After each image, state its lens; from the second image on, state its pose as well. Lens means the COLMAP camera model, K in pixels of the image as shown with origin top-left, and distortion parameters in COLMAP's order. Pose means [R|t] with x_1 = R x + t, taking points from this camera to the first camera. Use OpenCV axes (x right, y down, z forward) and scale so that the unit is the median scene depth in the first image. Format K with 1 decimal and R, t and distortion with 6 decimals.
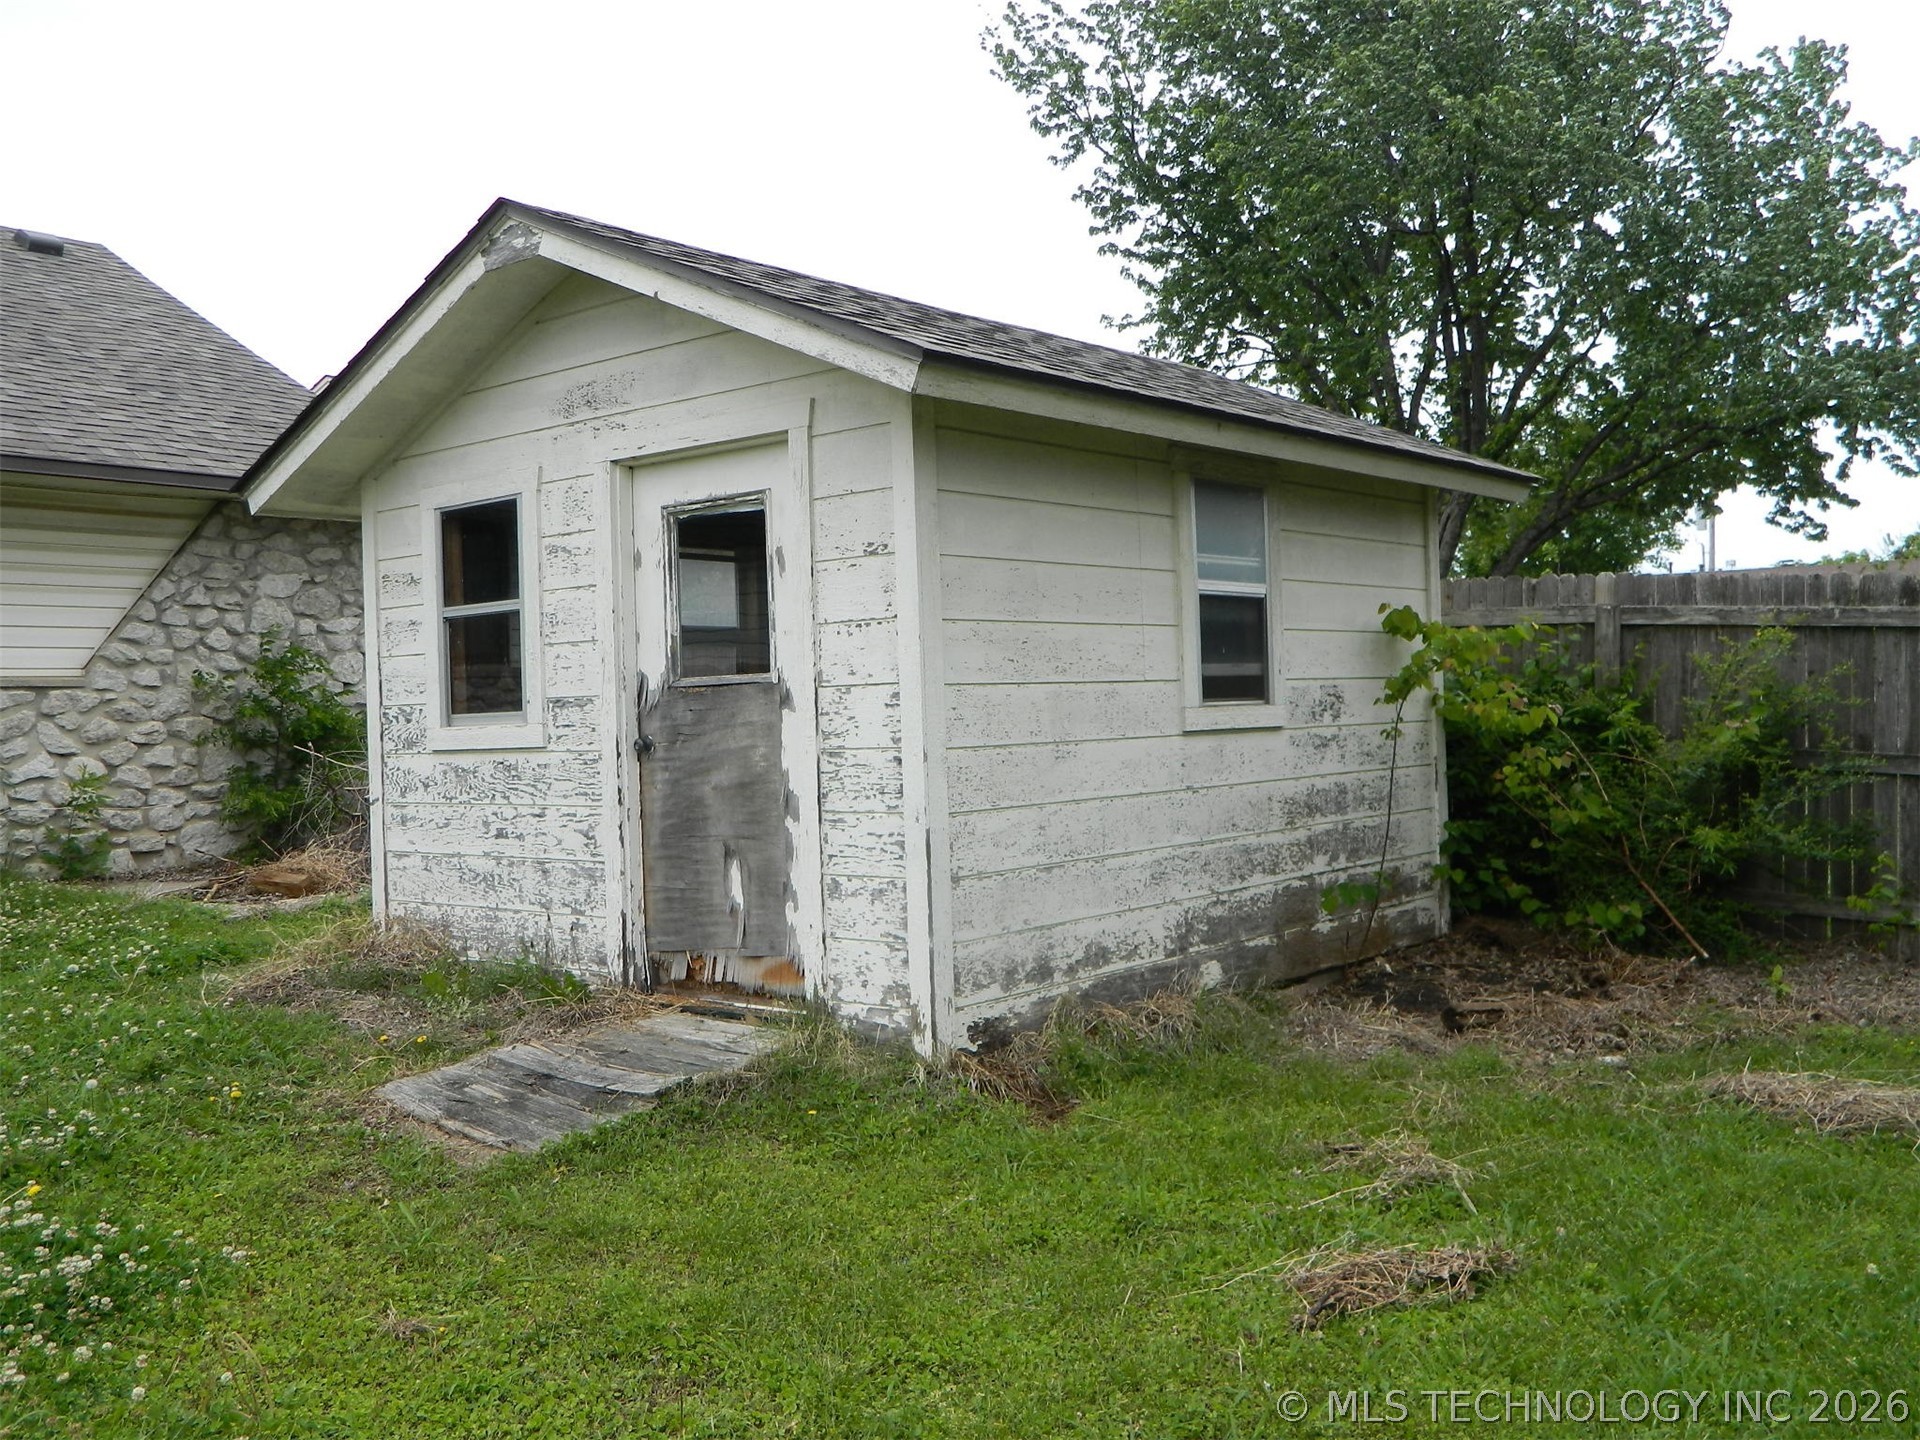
lens RADIAL K [[1725.0, 0, 957.9], [0, 1725.0, 711.2], [0, 0, 1]] dist [-0.016081, 0.008597]
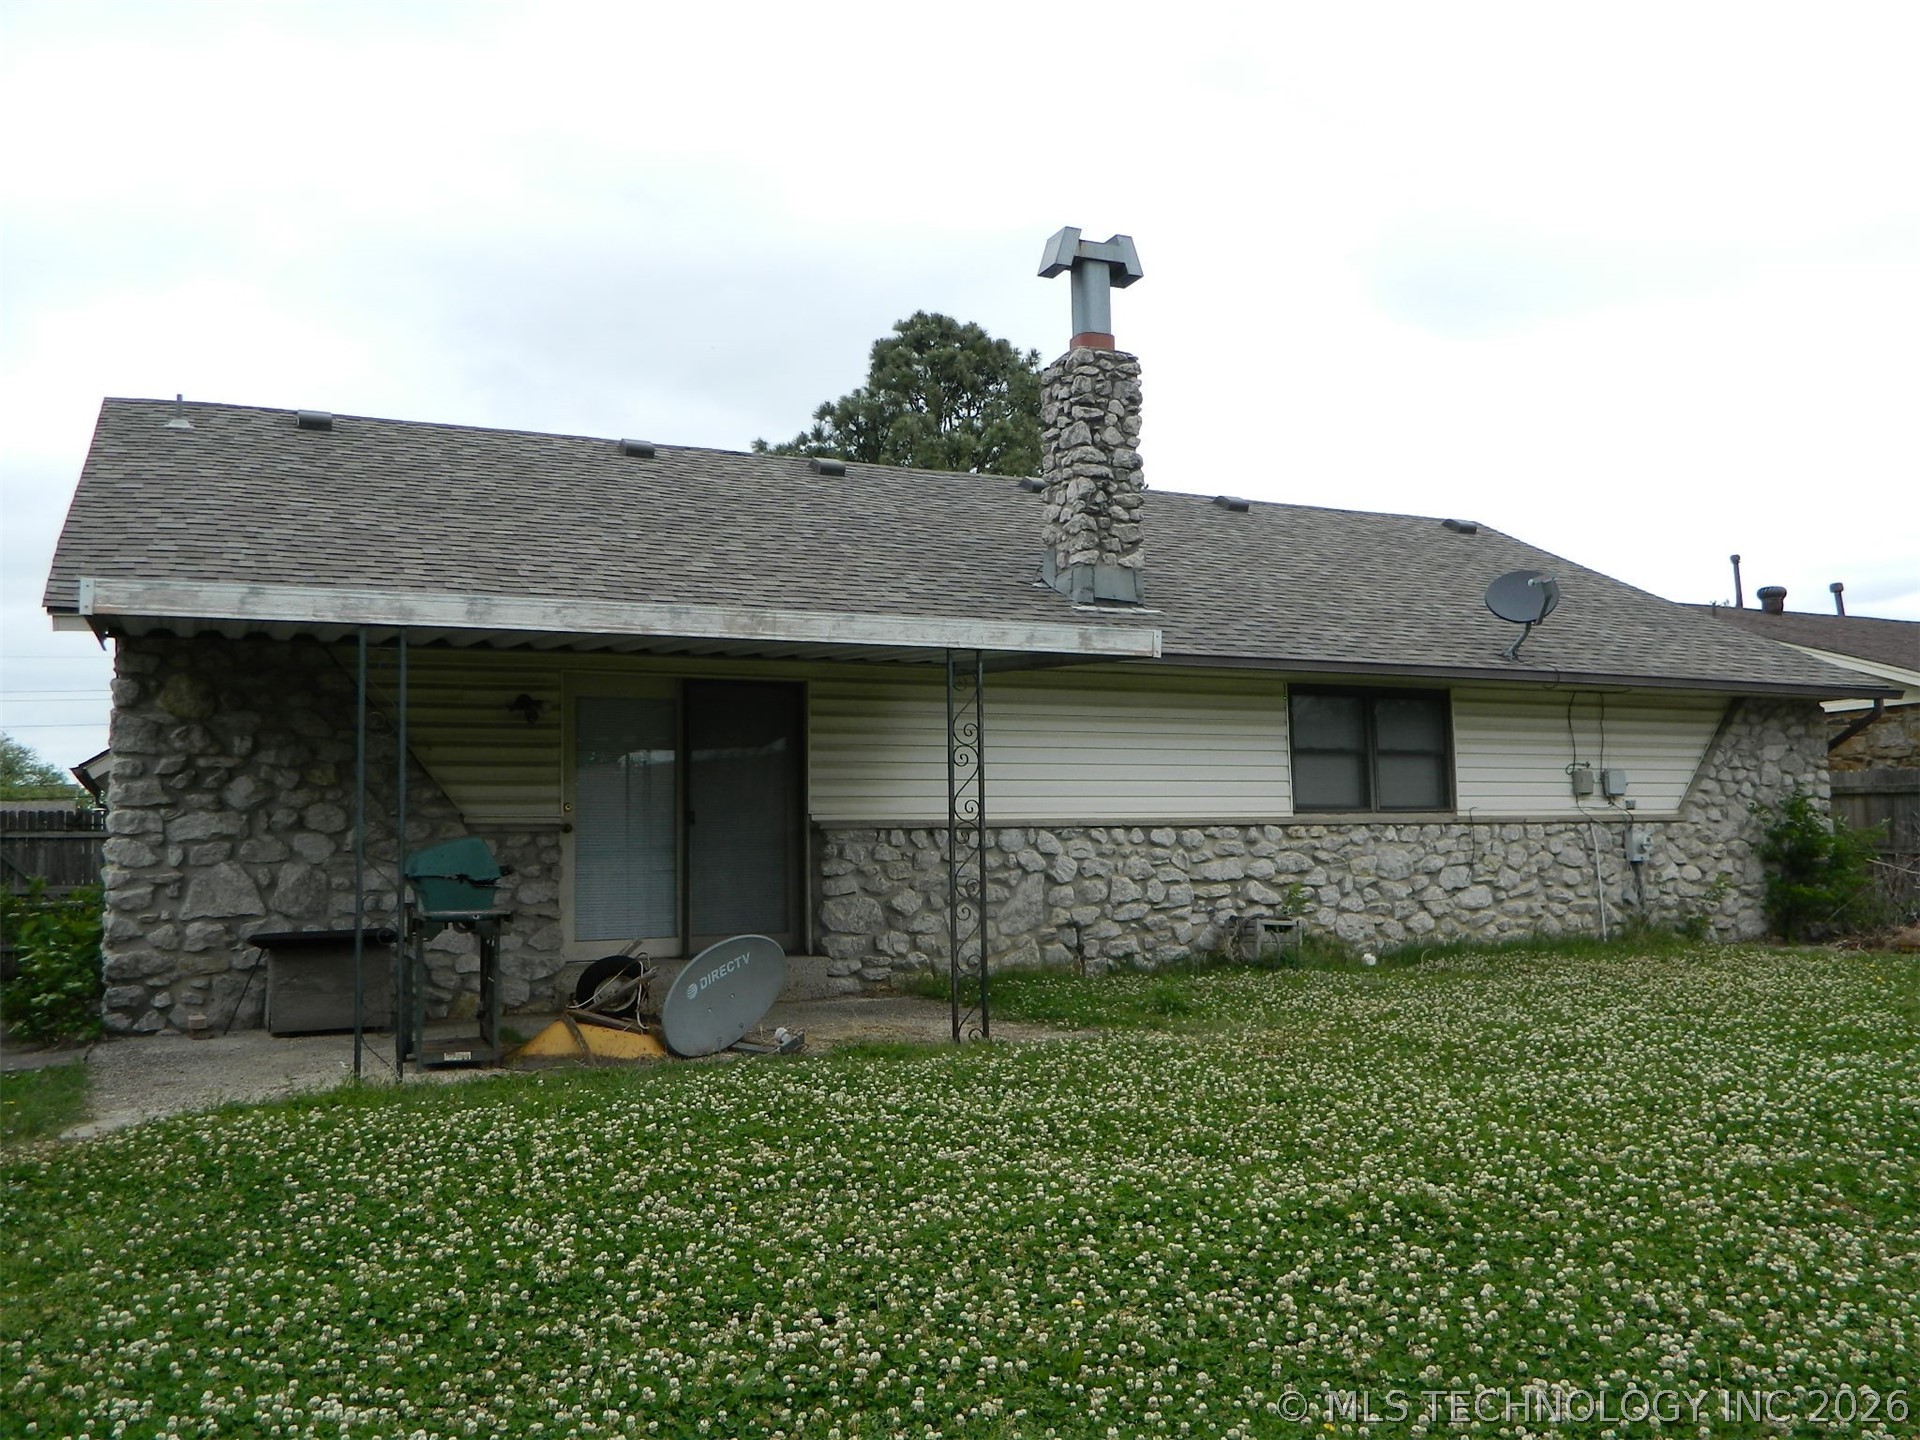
lens RADIAL K [[1594.5, 0, 963.3], [0, 1594.5, 728.3], [0, 0, 1]] dist [0.004866, -0.002460]
pose [[0.905378, -0.030227, -0.423530, -0.461348], [-0.003510, 0.996896, -0.078653, 0.017399], [0.424593, 0.072697, 0.902461, -0.564616]]
